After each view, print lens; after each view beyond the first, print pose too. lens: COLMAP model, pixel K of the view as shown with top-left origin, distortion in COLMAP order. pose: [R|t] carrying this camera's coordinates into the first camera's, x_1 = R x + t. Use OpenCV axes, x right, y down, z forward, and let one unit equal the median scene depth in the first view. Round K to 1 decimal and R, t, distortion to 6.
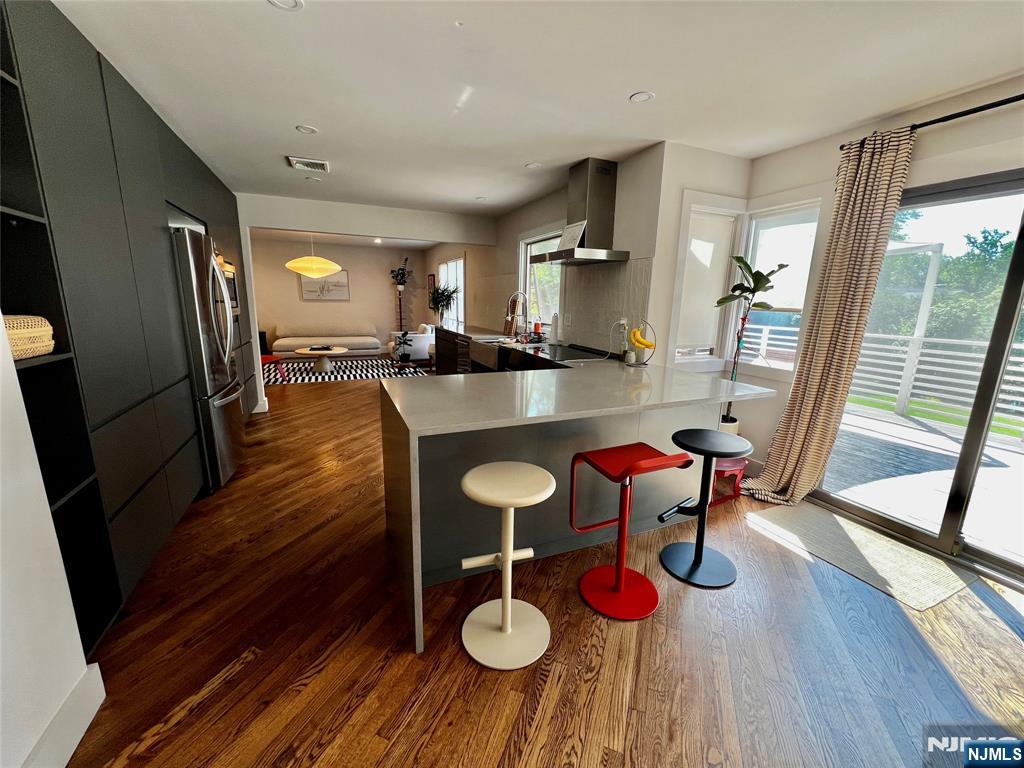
lens RADIAL K [[408.4, 0, 511.3], [0, 408.4, 384.9], [0, 0, 1]] dist [0.001015, -0.000016]
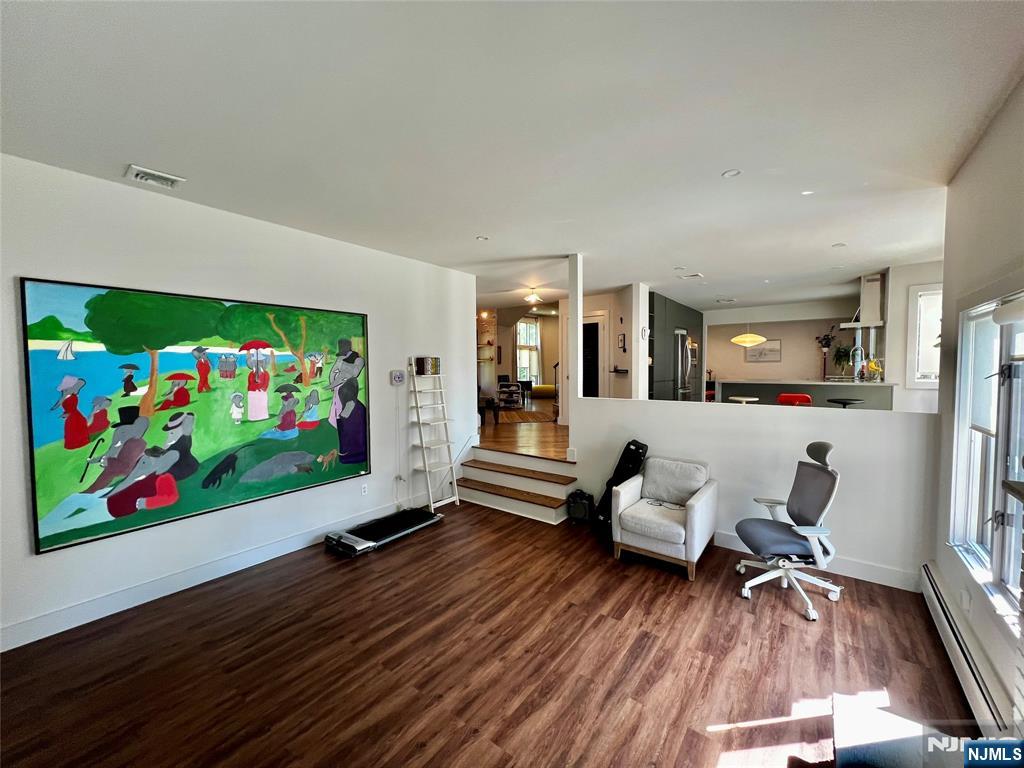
lens RADIAL K [[408.4, 0, 511.3], [0, 408.4, 384.9], [0, 0, 1]] dist [0.001015, -0.000016]
pose [[0.485032, 0.016265, -0.874345, 0.478543], [-0.164843, 0.983604, -0.073147, 0.160434], [0.858820, 0.179608, 0.479760, -0.556939]]
